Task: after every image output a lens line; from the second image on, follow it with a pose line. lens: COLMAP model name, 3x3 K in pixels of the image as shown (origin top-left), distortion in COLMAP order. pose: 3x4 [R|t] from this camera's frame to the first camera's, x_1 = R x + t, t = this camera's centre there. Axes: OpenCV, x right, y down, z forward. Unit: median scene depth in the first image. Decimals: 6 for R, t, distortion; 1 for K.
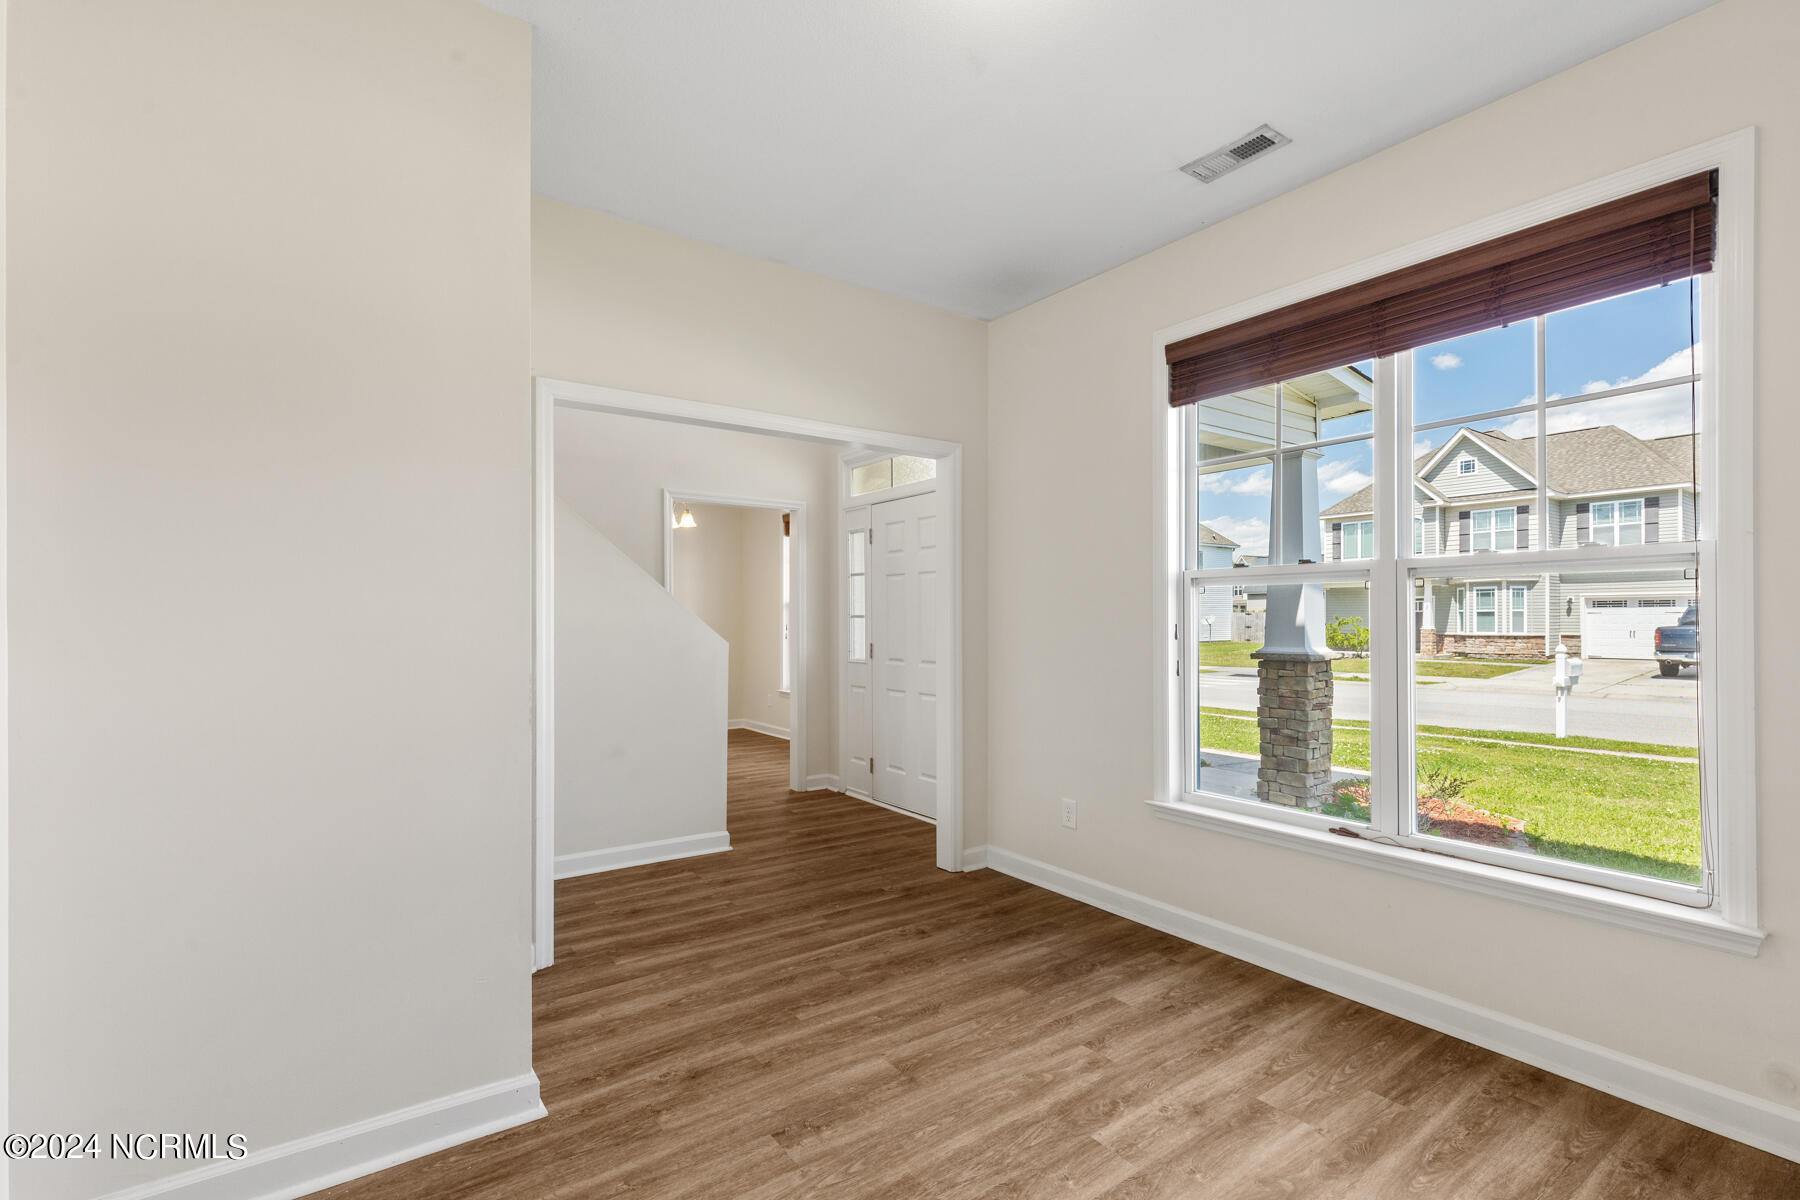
lens RADIAL K [[832.0, 0, 898.5], [0, 832.0, 613.6], [0, 0, 1]] dist [-0.000514, 0.002068]
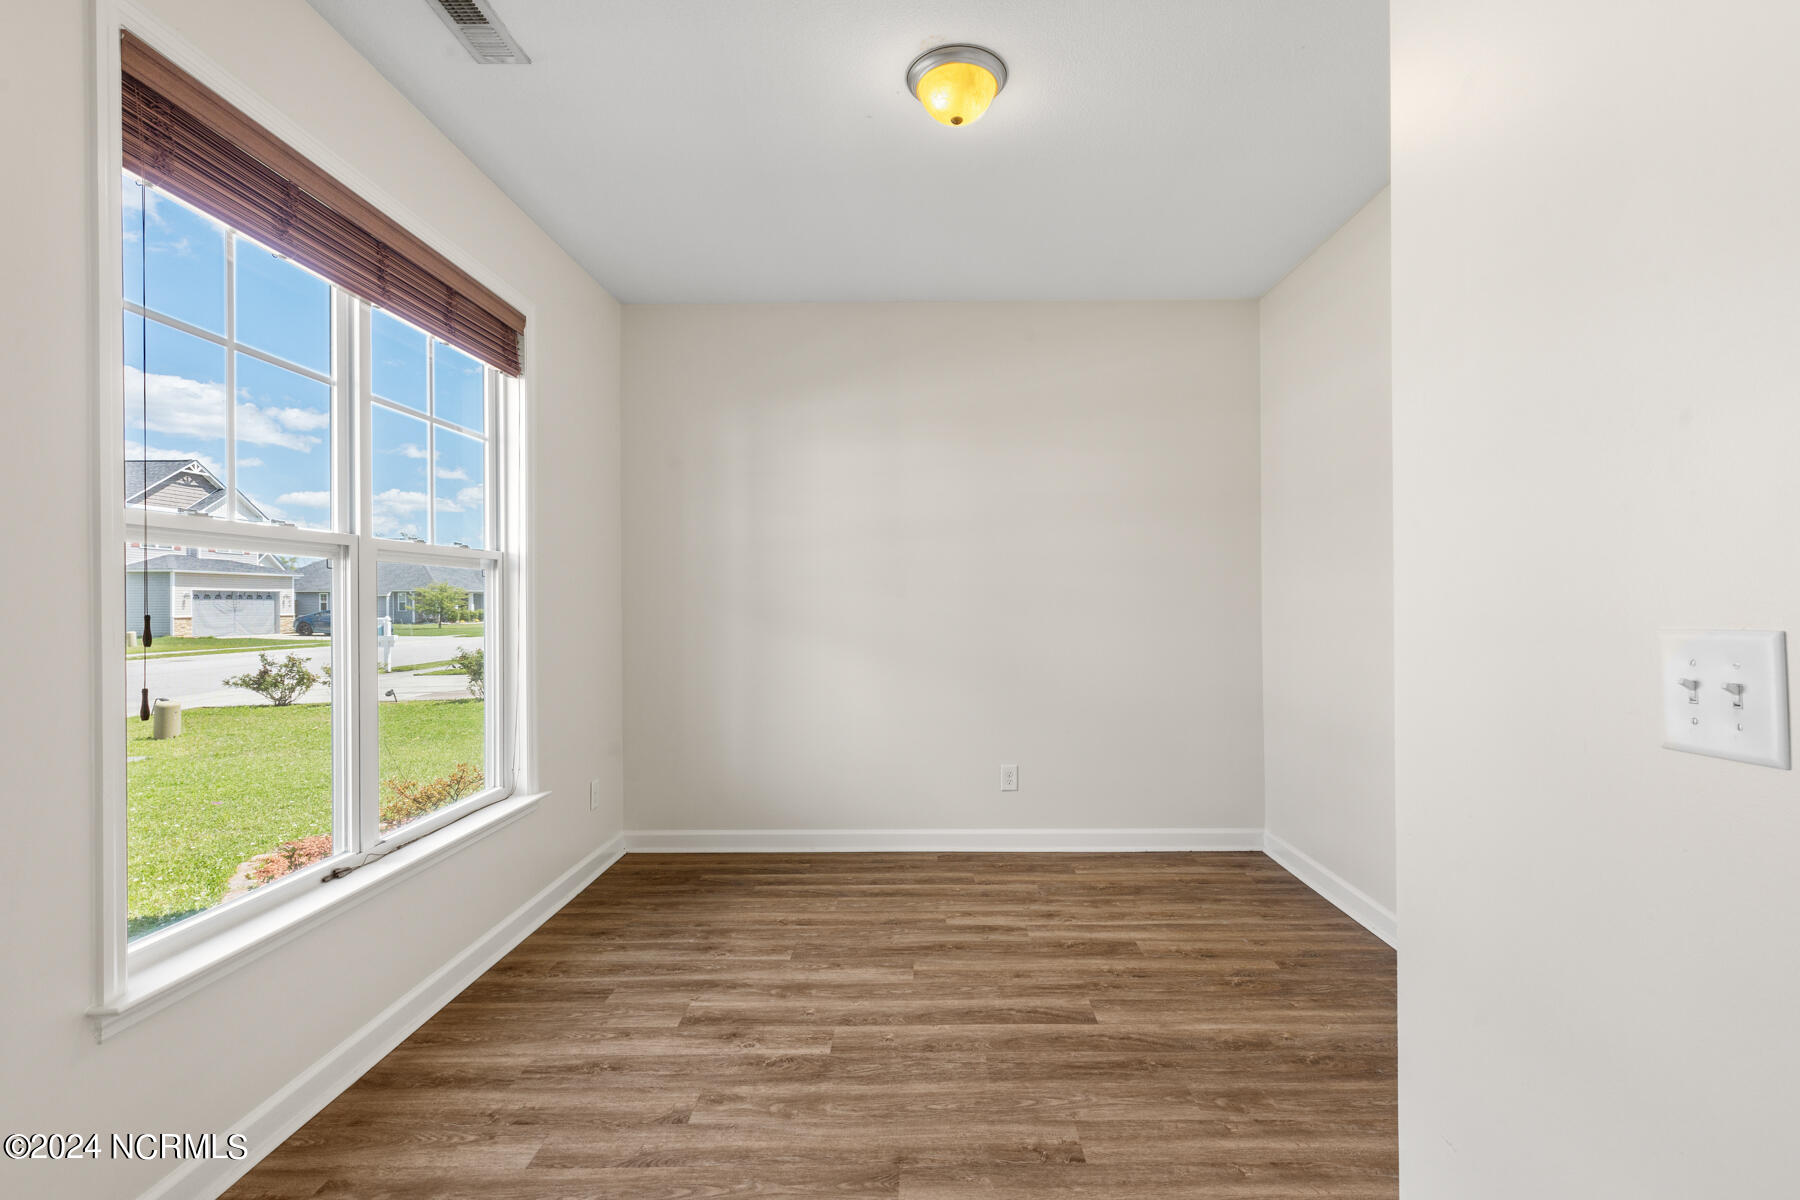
lens RADIAL K [[832.0, 0, 908.8], [0, 832.0, 604.0], [0, 0, 1]] dist [-0.000514, 0.002068]
pose [[-0.811075, 0.005289, 0.584919, -0.518912], [0.000691, 0.999967, -0.008085, 0.009015], [-0.584942, -0.006153, -0.811052, 1.800173]]
